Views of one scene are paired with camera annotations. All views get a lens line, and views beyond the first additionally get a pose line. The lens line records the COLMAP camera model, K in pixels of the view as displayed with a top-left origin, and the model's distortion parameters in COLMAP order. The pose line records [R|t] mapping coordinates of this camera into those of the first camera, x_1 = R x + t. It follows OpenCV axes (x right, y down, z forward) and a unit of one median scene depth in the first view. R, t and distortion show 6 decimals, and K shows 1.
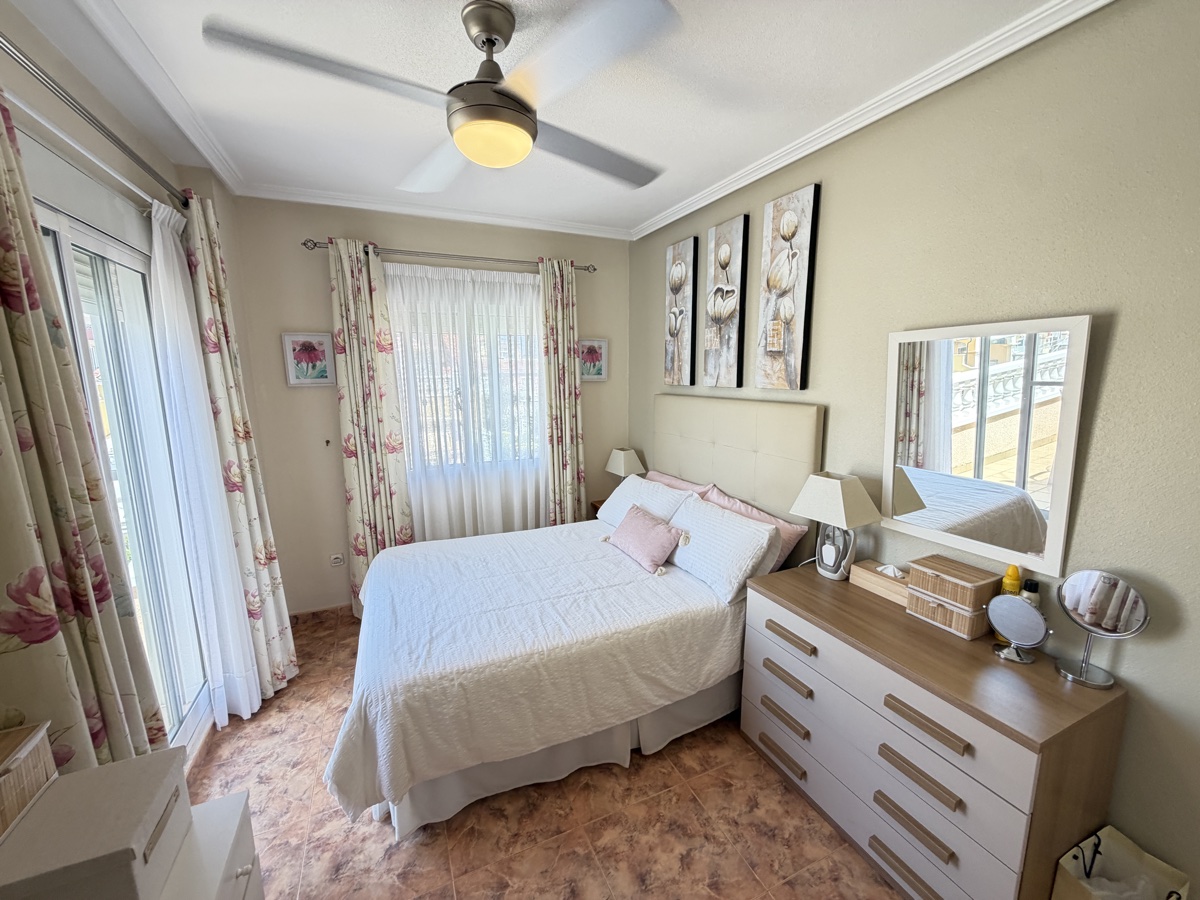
lens RADIAL K [[479.7, 0, 597.9], [0, 479.7, 451.0], [0, 0, 1]] dist [0.001701, -0.000030]
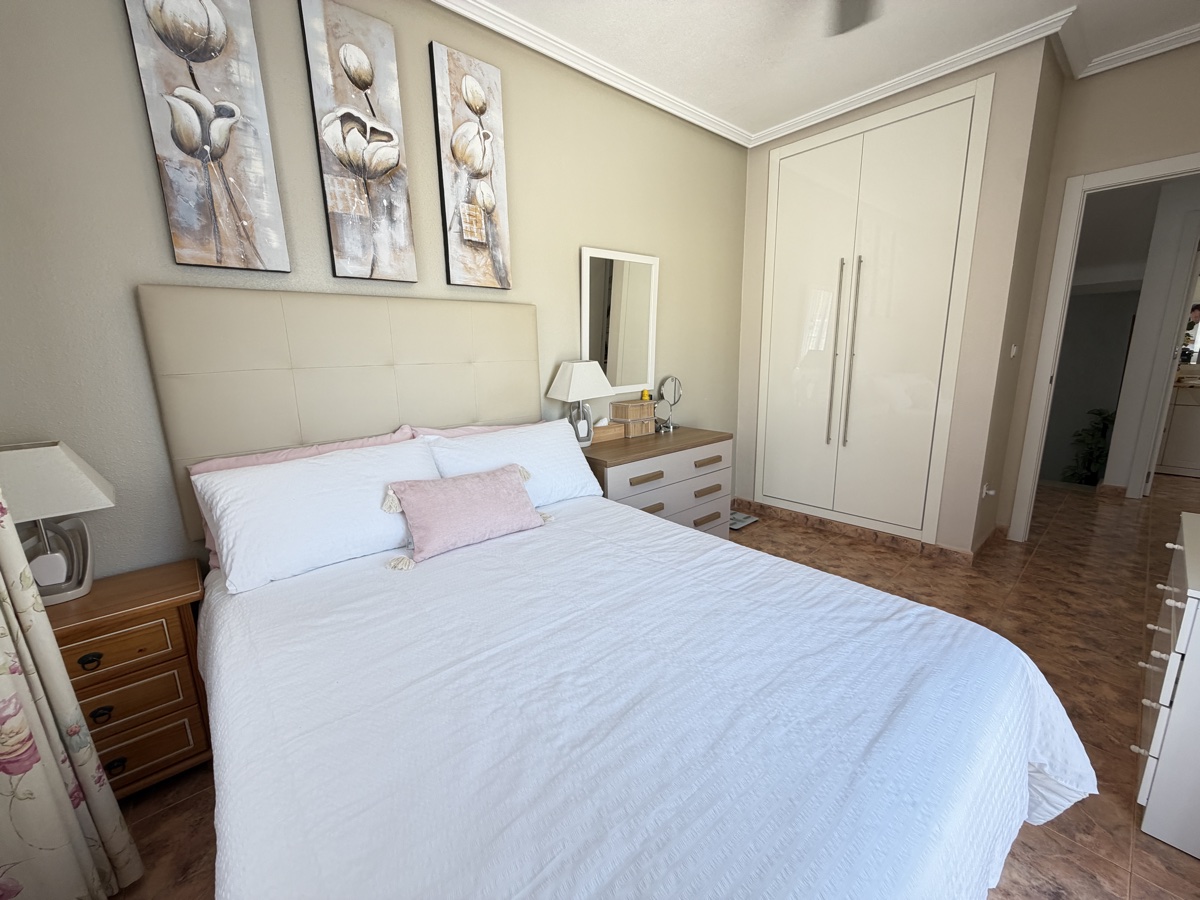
lens RADIAL K [[479.7, 0, 597.9], [0, 479.7, 451.0], [0, 0, 1]] dist [0.001701, -0.000030]
pose [[-0.287576, -0.183769, 0.939962, -0.536584], [0.178546, 0.953929, 0.241125, -0.013017], [-0.940968, 0.237169, -0.241515, 0.992415]]
